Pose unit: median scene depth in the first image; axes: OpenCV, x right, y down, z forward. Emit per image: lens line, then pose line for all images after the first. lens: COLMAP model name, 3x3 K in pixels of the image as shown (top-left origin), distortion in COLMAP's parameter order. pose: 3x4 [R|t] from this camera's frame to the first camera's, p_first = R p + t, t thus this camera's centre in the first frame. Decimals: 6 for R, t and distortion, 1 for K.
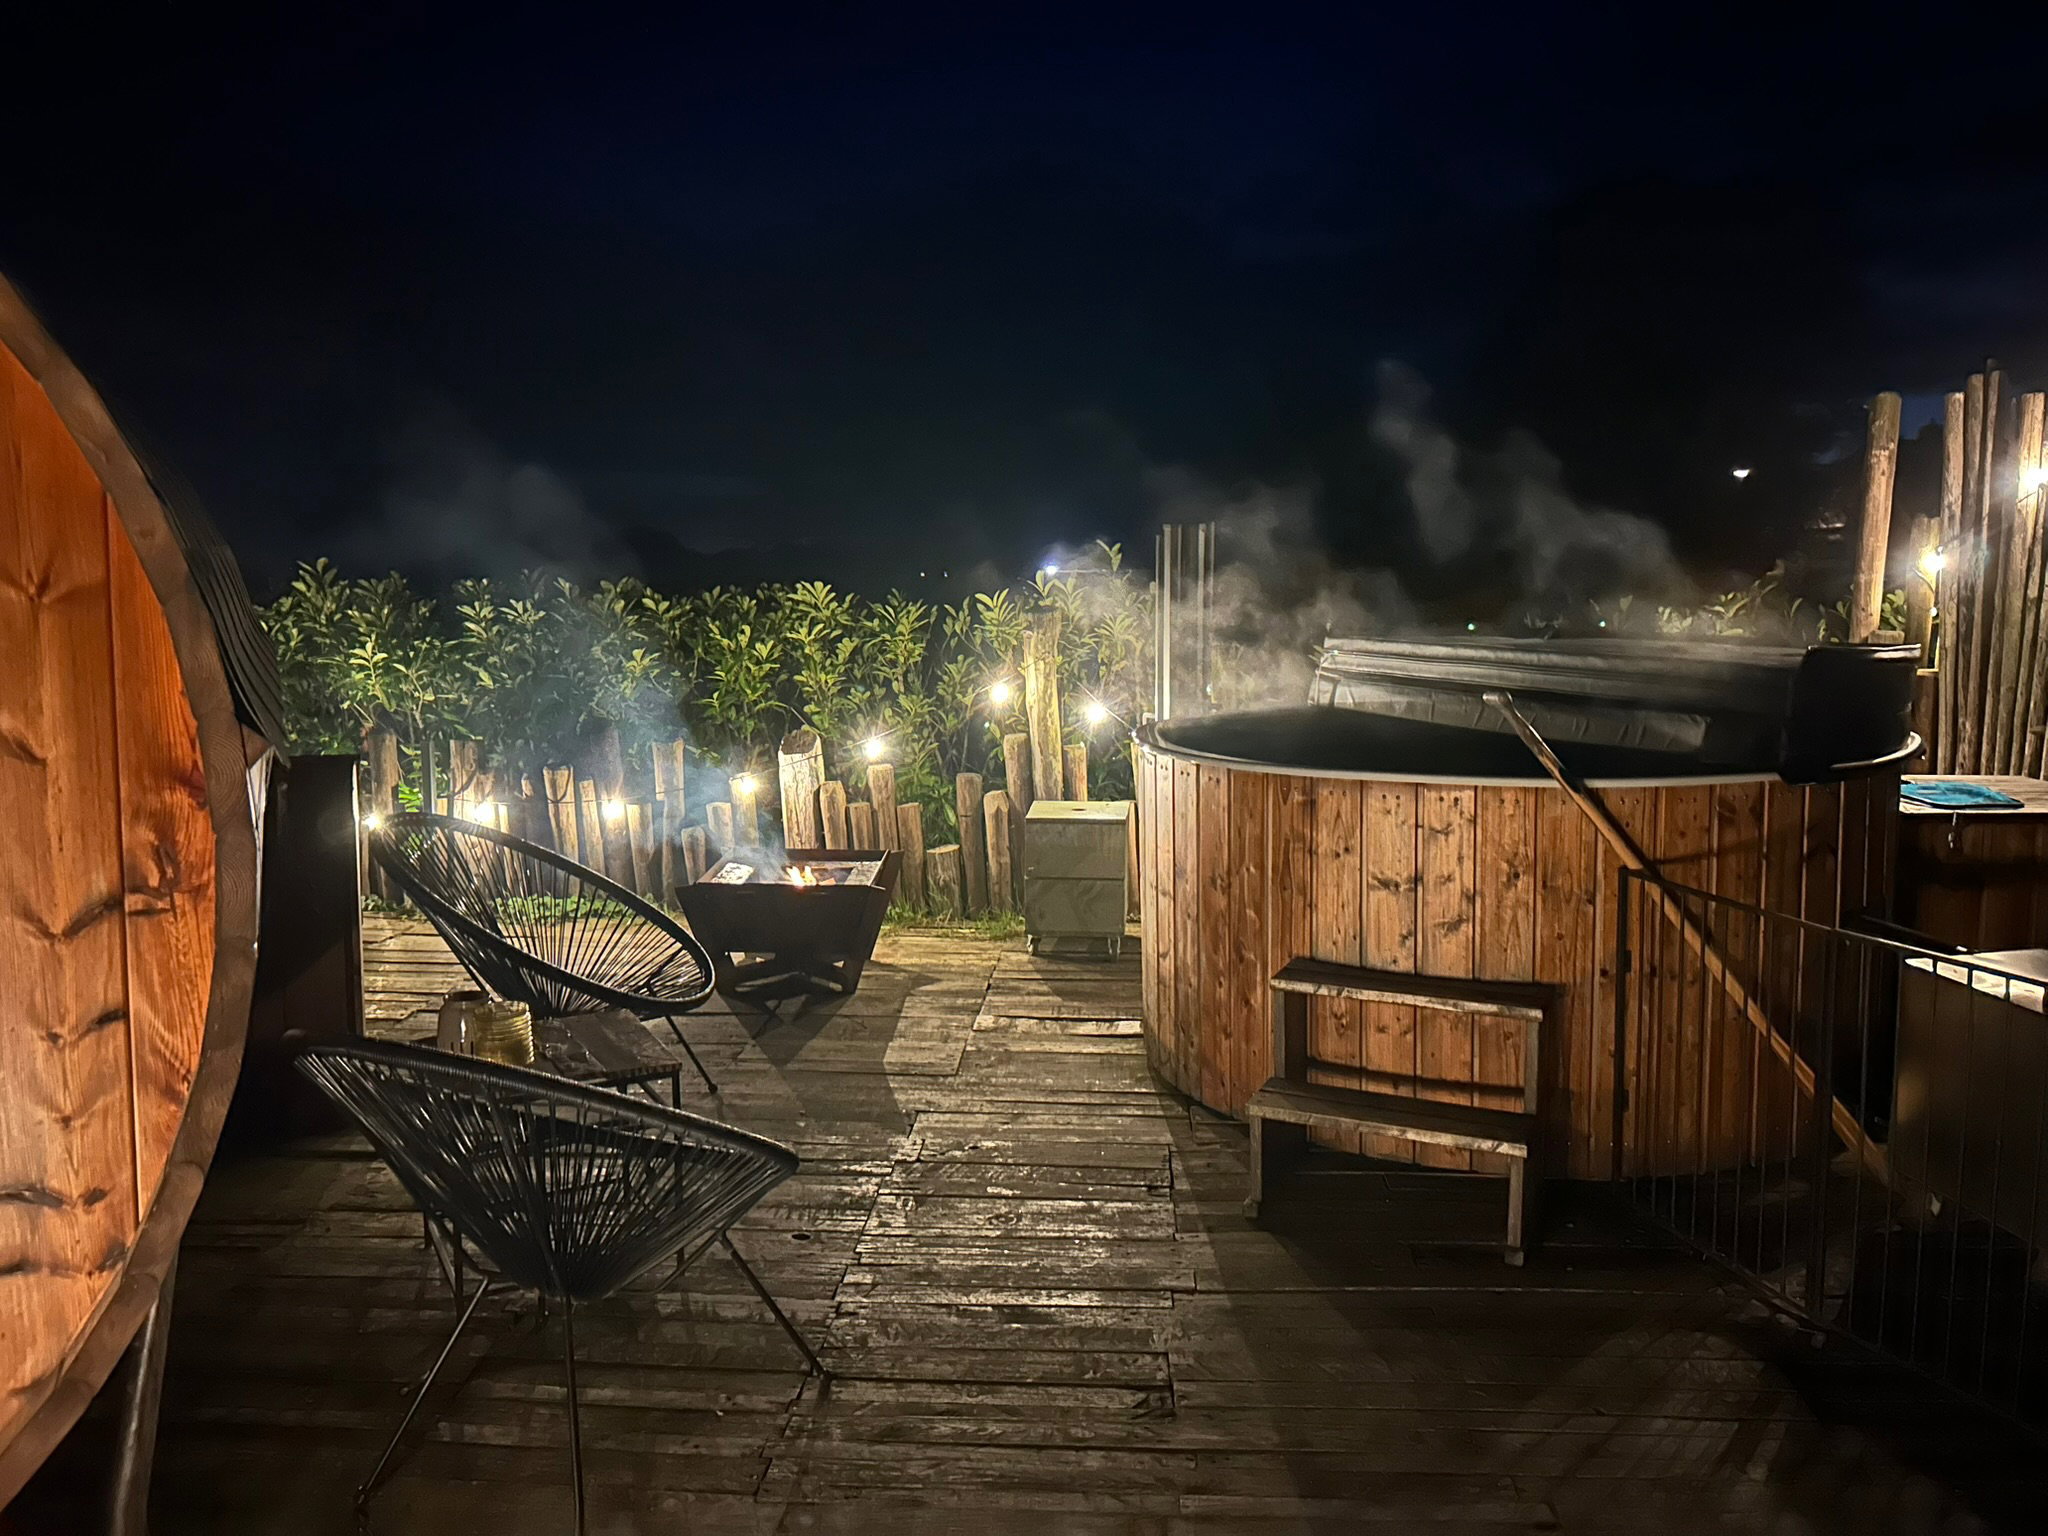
lens RADIAL K [[1532.8, 0, 1028.9], [0, 1532.8, 767.6], [0, 0, 1]] dist [0.003376, 0.003114]
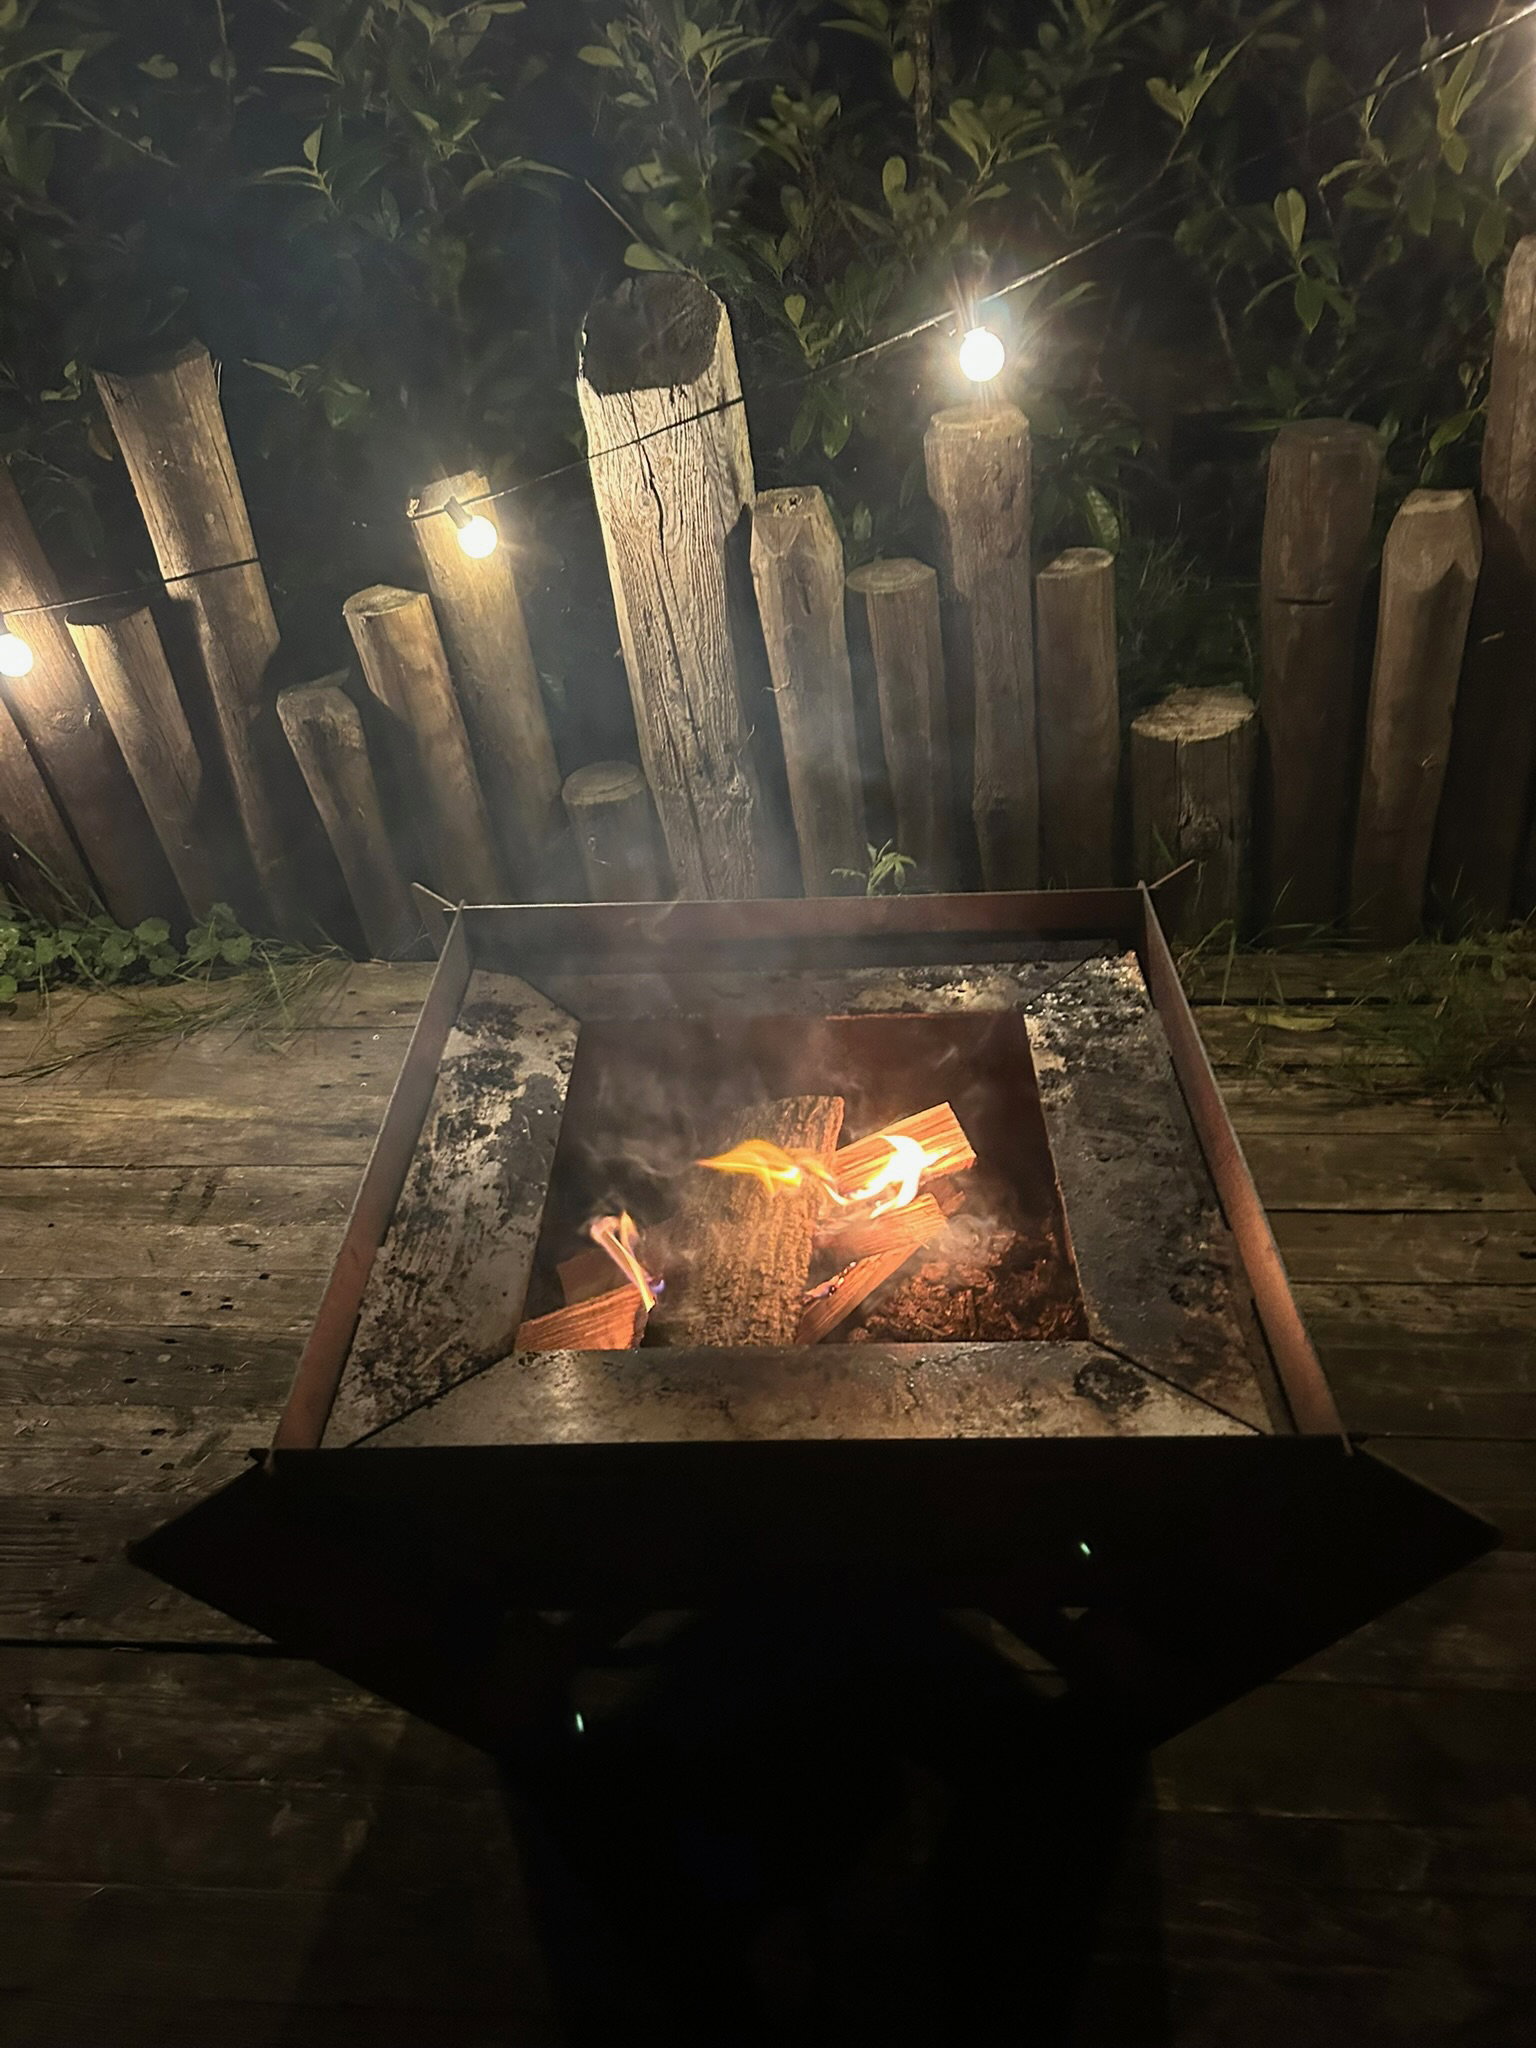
lens RADIAL K [[1532.8, 0, 765.7], [0, 1532.8, 1033.9], [0, 0, 1]] dist [0.003376, 0.003114]
pose [[0.997988, -0.047620, -0.041853, -0.125671], [0.061734, 0.880212, 0.470548, -0.033792], [0.014432, -0.472185, 0.881381, 0.719604]]
